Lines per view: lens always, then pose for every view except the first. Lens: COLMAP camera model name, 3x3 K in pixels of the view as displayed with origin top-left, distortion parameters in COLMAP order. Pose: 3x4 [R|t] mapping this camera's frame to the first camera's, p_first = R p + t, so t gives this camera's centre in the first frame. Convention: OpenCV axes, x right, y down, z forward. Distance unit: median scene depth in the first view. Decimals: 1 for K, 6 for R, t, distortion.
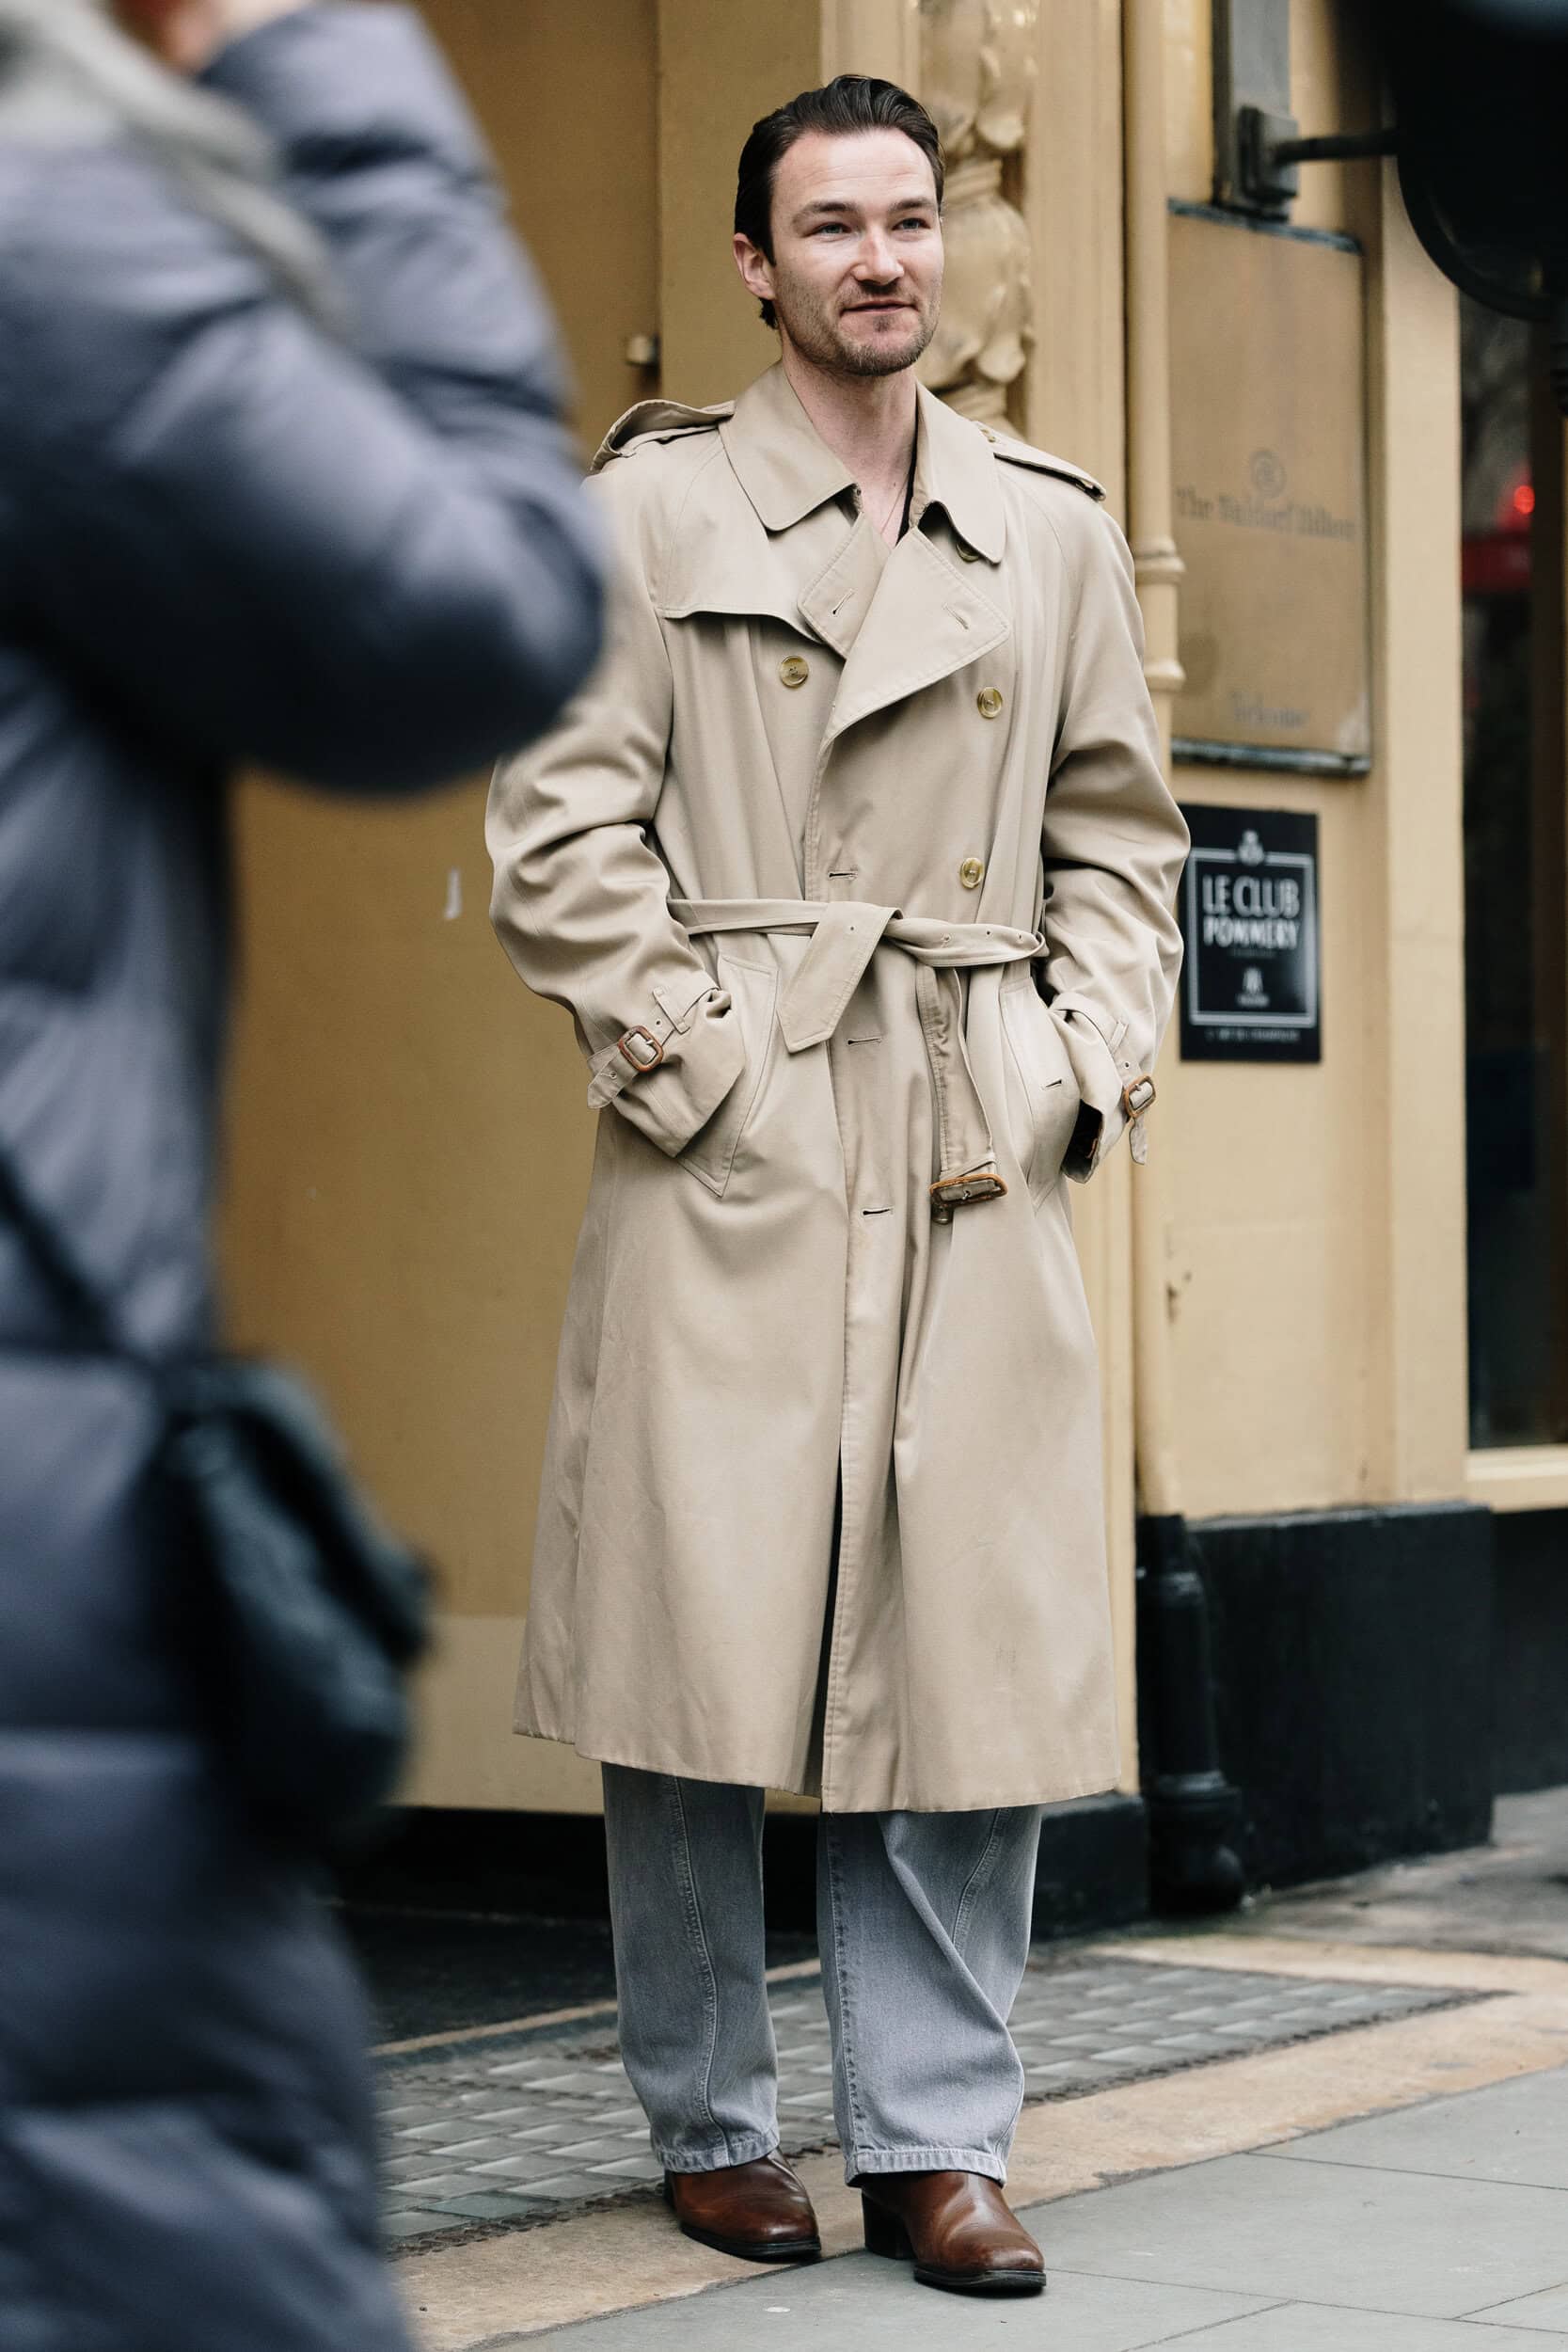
lens RADIAL K [[5973.1, 0, 784.0], [0, 5973.1, 1176.0], [0, 0, 1]] dist [-0.196169, -0.471916]
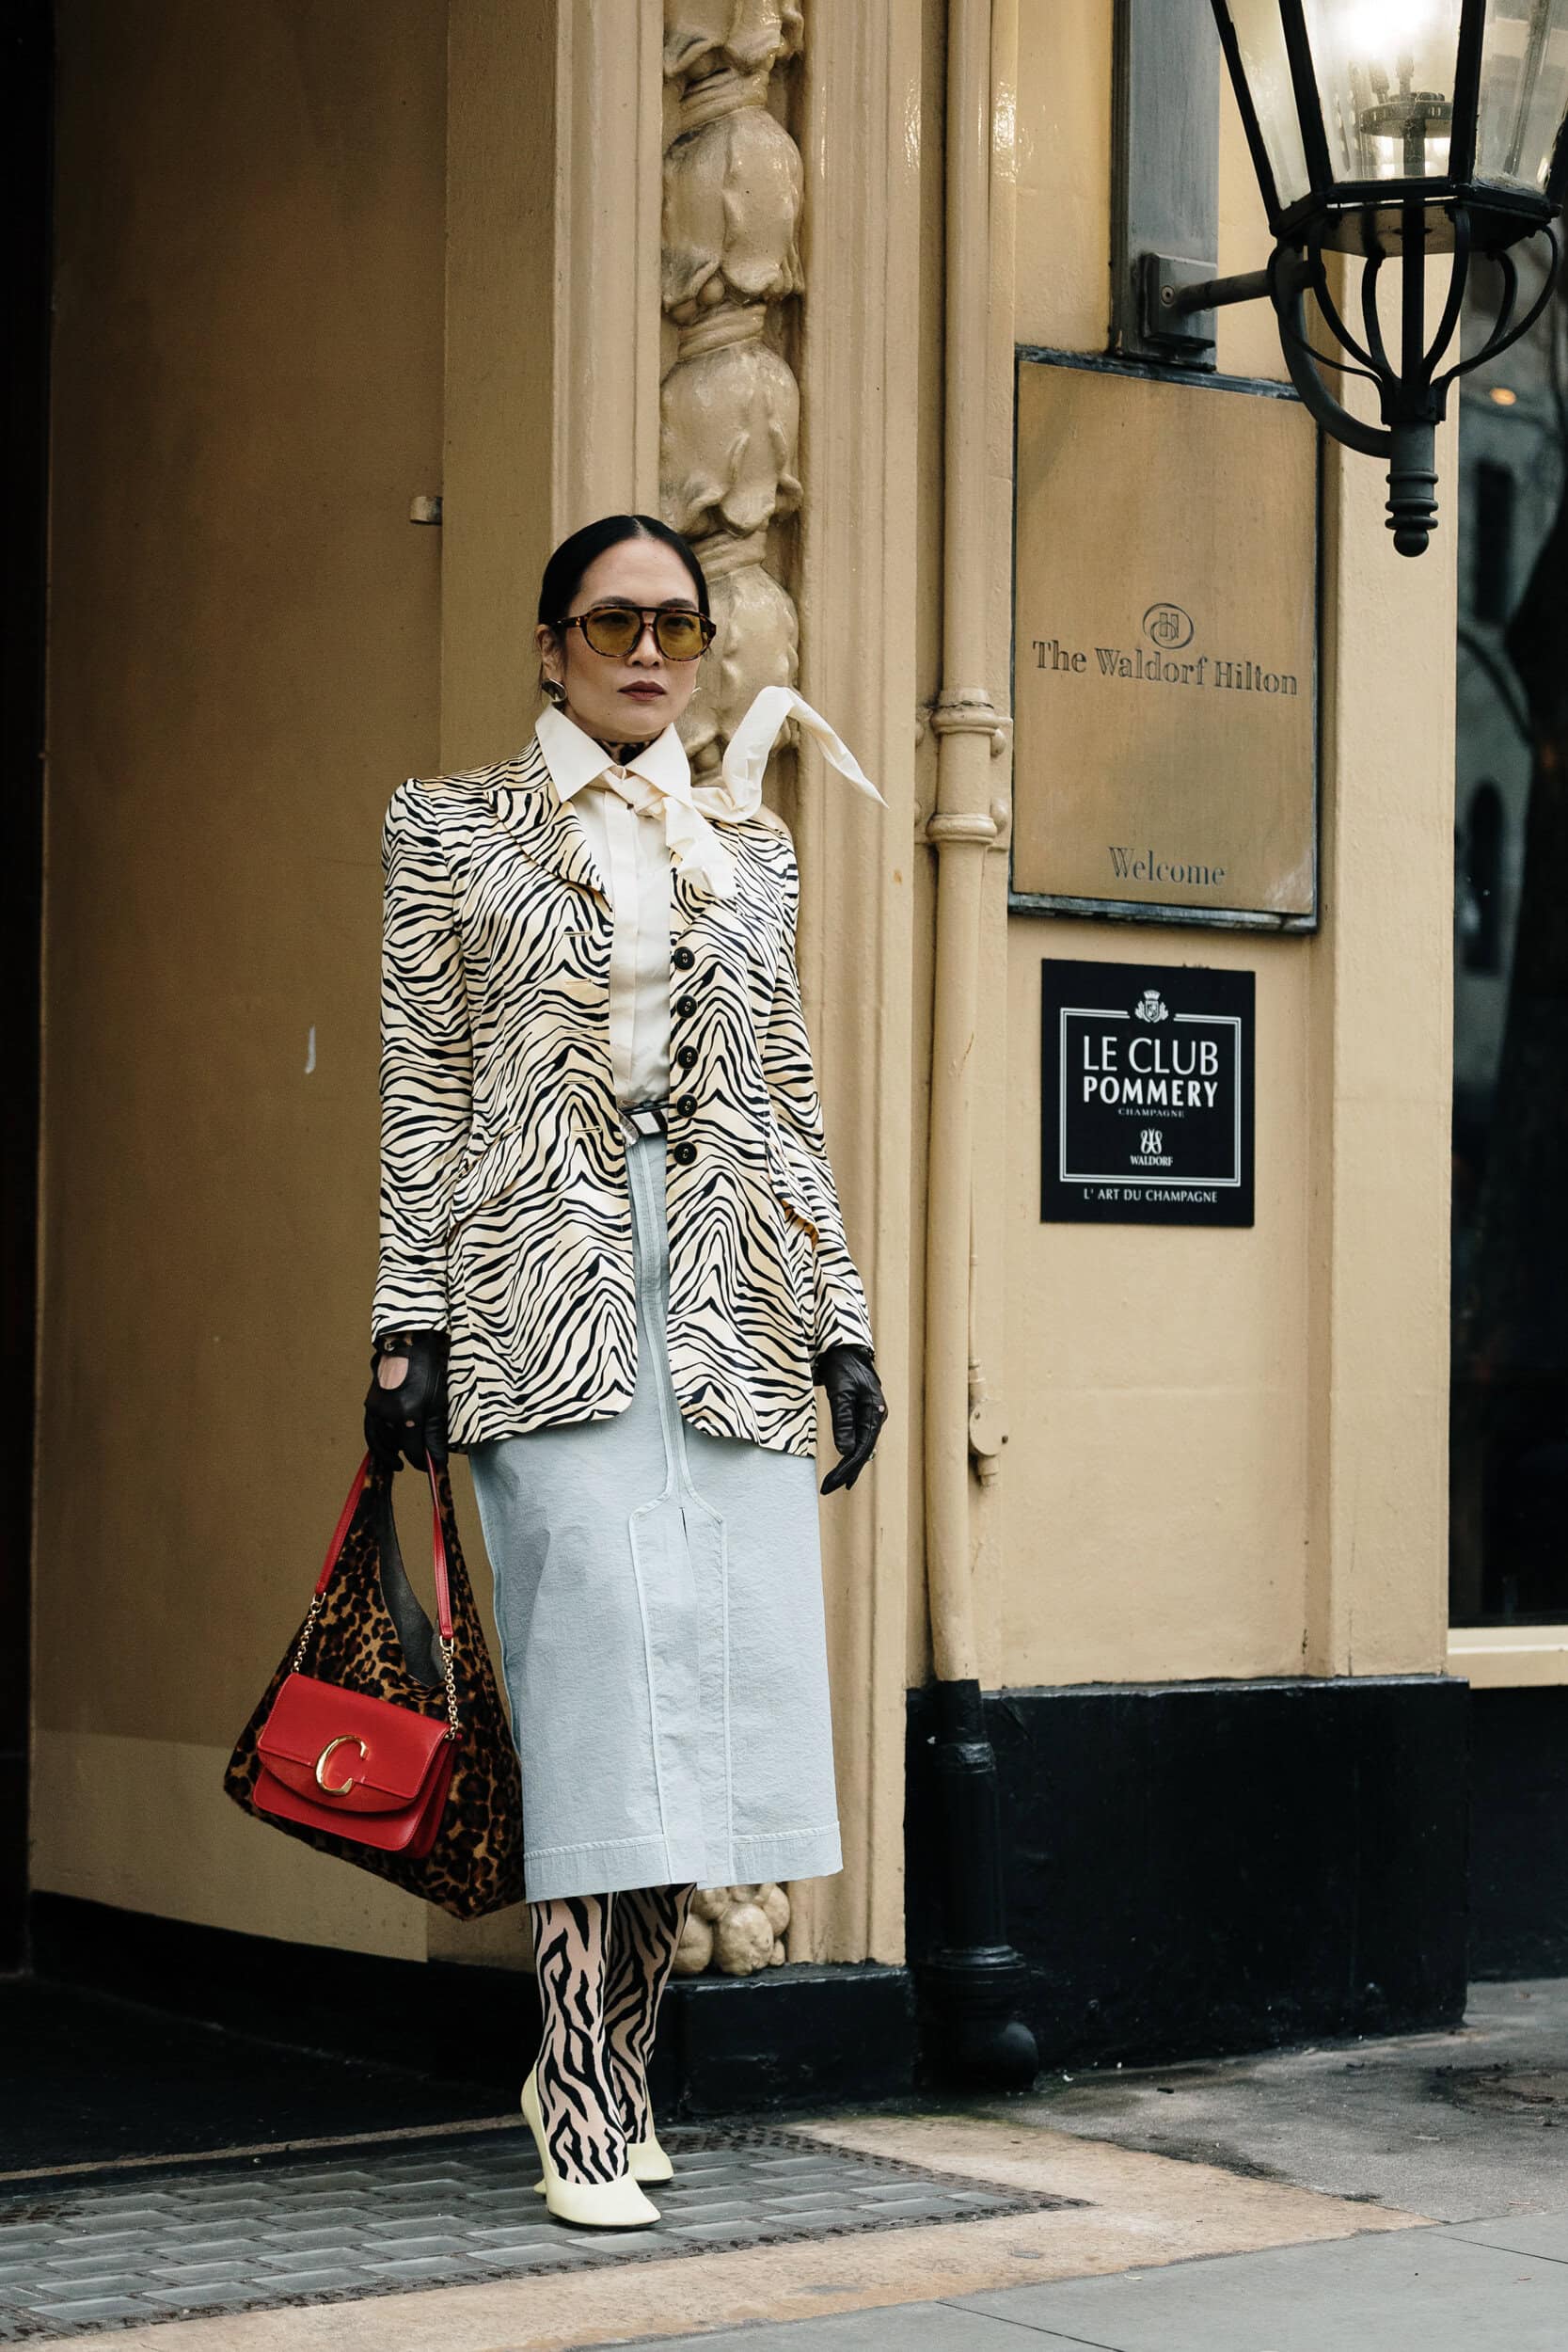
lens RADIAL K [[5128.2, 0, 784.0], [0, 5128.2, 1176.0], [0, 0, 1]] dist [-0.111431, -0.163512]
pose [[0.962071, 0.008303, -0.272673, 0.252346], [-0.017459, 0.999362, -0.031168, 0.000533], [0.272240, 0.034746, 0.961602, 0.170163]]
